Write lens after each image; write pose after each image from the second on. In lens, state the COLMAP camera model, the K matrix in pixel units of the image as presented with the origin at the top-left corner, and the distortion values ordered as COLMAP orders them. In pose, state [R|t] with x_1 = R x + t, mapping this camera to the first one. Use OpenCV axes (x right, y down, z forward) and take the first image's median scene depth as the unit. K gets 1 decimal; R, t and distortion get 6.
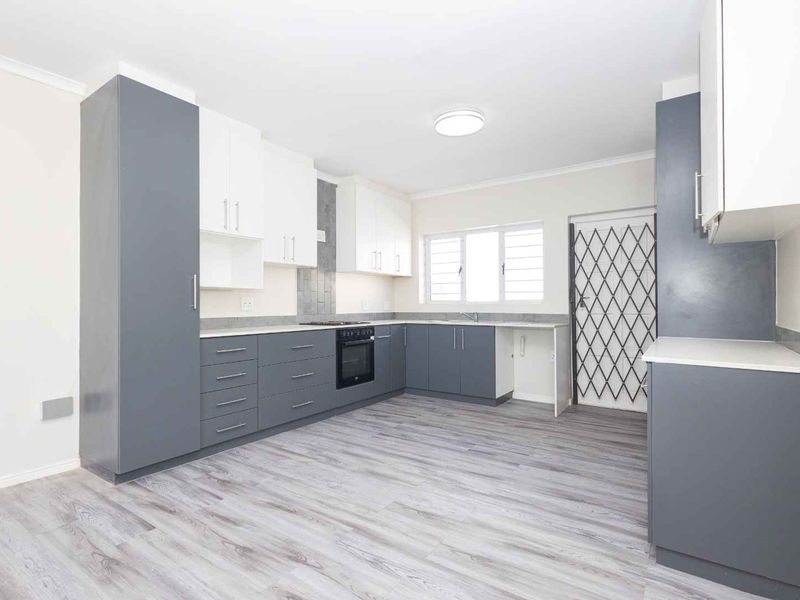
lens RADIAL K [[414.4, 0, 401.7], [0, 414.4, 302.3], [0, 0, 1]] dist [0.004777, 0.000507]
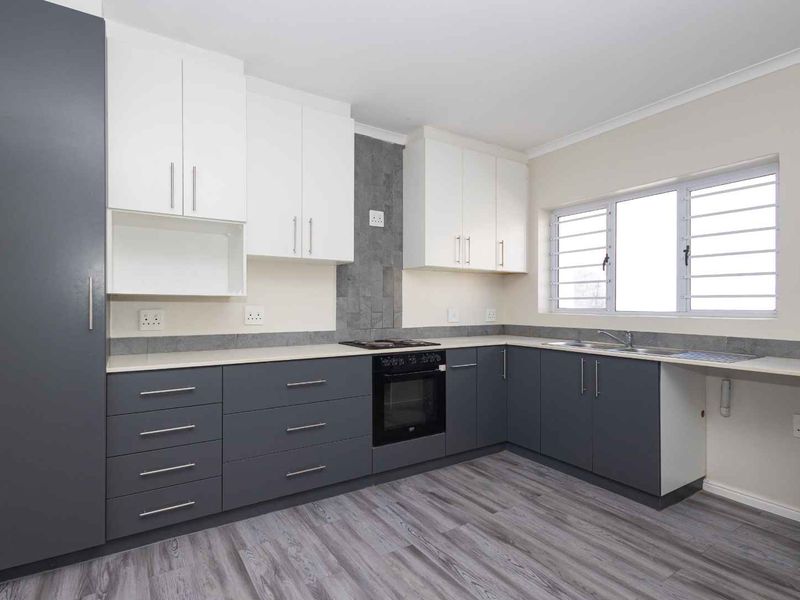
lens RADIAL K [[414.4, 0, 399.7], [0, 414.4, 304.3], [0, 0, 1]] dist [0.004777, 0.000507]
pose [[0.918277, 0.006791, -0.395880, 0.131935], [-0.003853, 0.999959, 0.008217, -0.020229], [0.395920, -0.006020, 0.918265, 0.385600]]
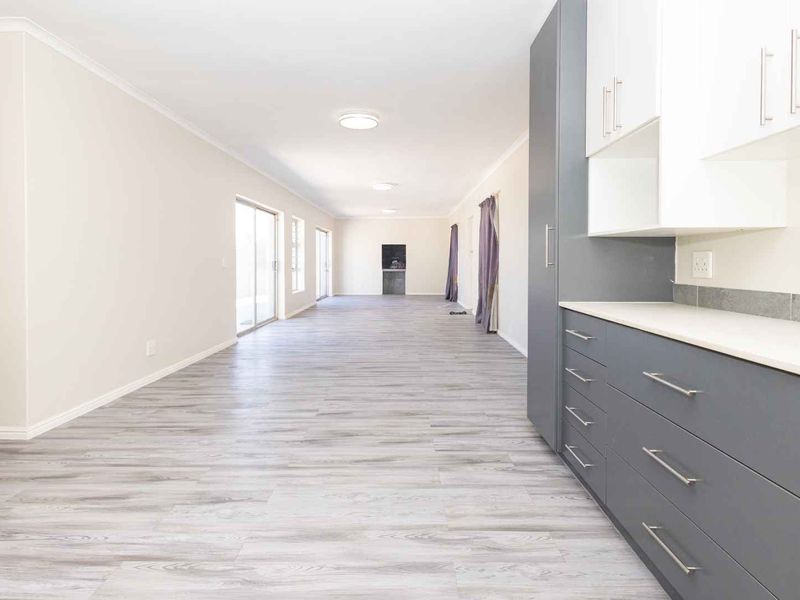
lens RADIAL K [[414.4, 0, 395.8], [0, 414.4, 299.7], [0, 0, 1]] dist [0.004777, 0.000507]
pose [[-0.828351, 0.048751, -0.558084, 0.112857], [0.001259, 0.996366, 0.085167, 0.007442], [0.560208, 0.069845, -0.825402, 0.967891]]
